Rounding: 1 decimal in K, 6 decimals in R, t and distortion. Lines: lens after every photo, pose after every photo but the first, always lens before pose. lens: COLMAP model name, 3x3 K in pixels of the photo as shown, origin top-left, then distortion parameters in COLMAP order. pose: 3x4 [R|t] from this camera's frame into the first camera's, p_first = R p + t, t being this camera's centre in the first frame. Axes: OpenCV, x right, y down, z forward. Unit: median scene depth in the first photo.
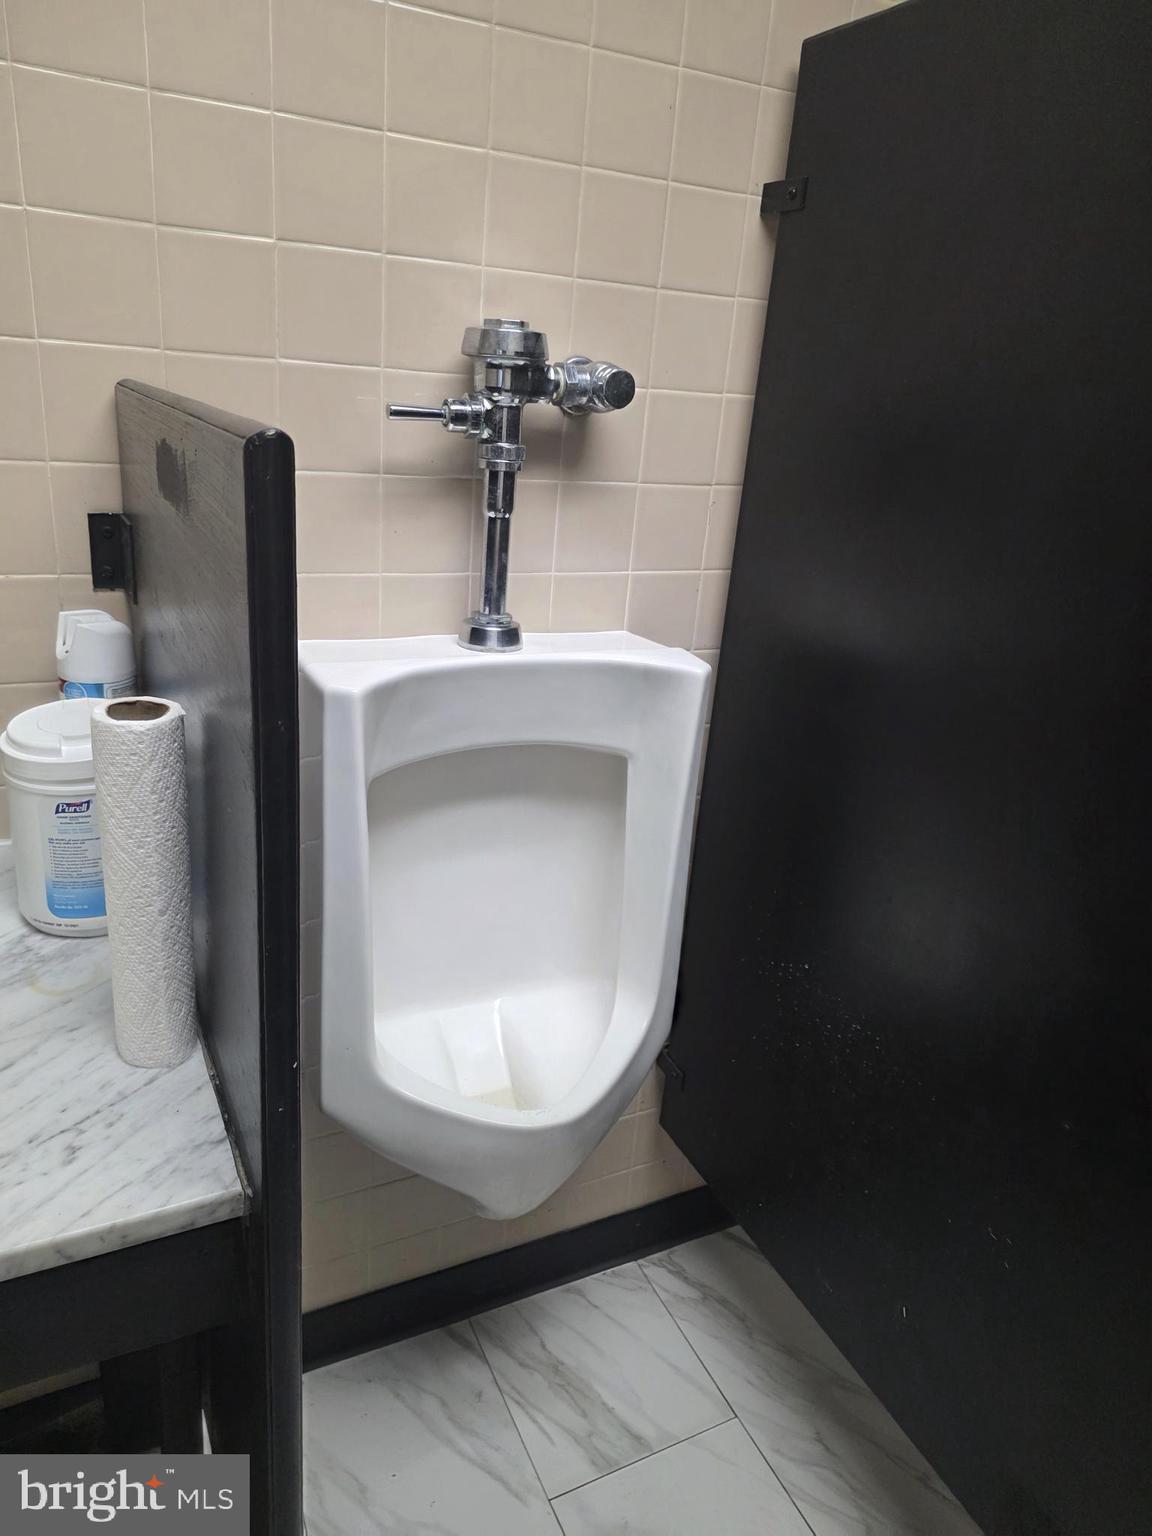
lens RADIAL K [[1037.4, 0, 547.4], [0, 1037.4, 762.0], [0, 0, 1]] dist [0.033330, -0.002512]
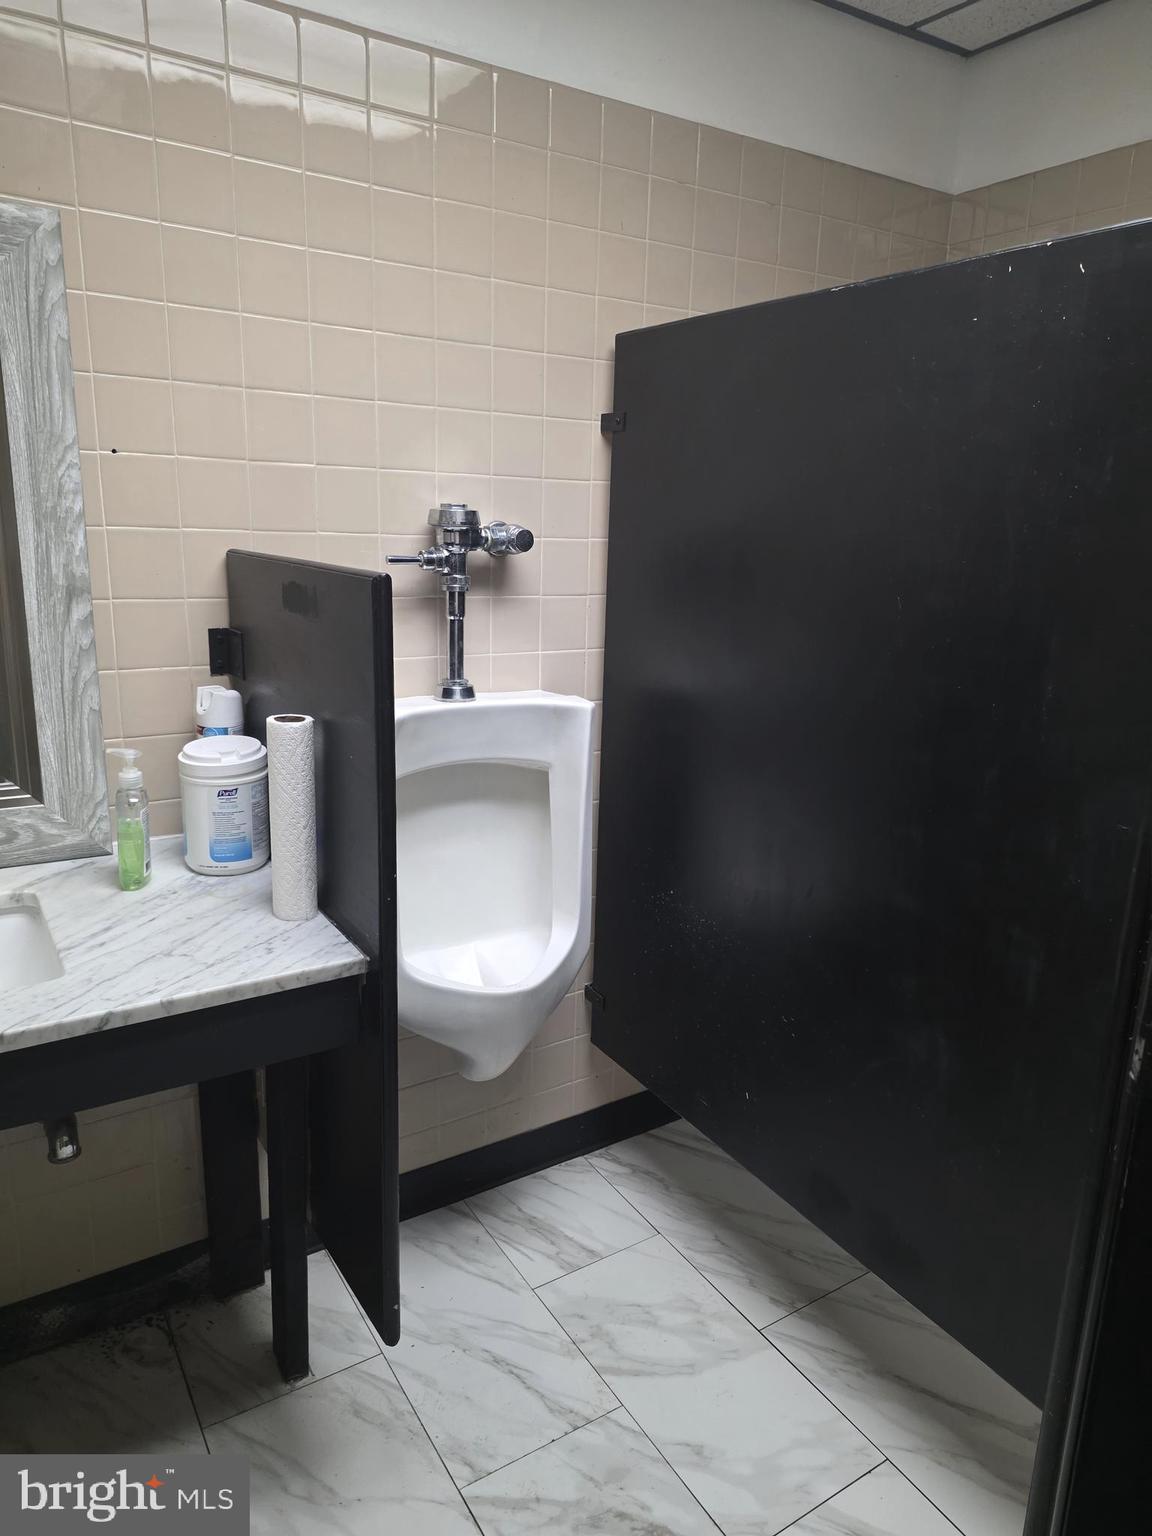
lens RADIAL K [[1031.3, 0, 576.0], [0, 1031.3, 768.0], [0, 0, 1]] dist [0.075910, -0.000570]
pose [[0.991573, -0.070820, 0.108480, -0.052911], [0.082326, 0.991001, -0.105547, 0.179727], [-0.100029, 0.113588, 0.988480, -0.588055]]
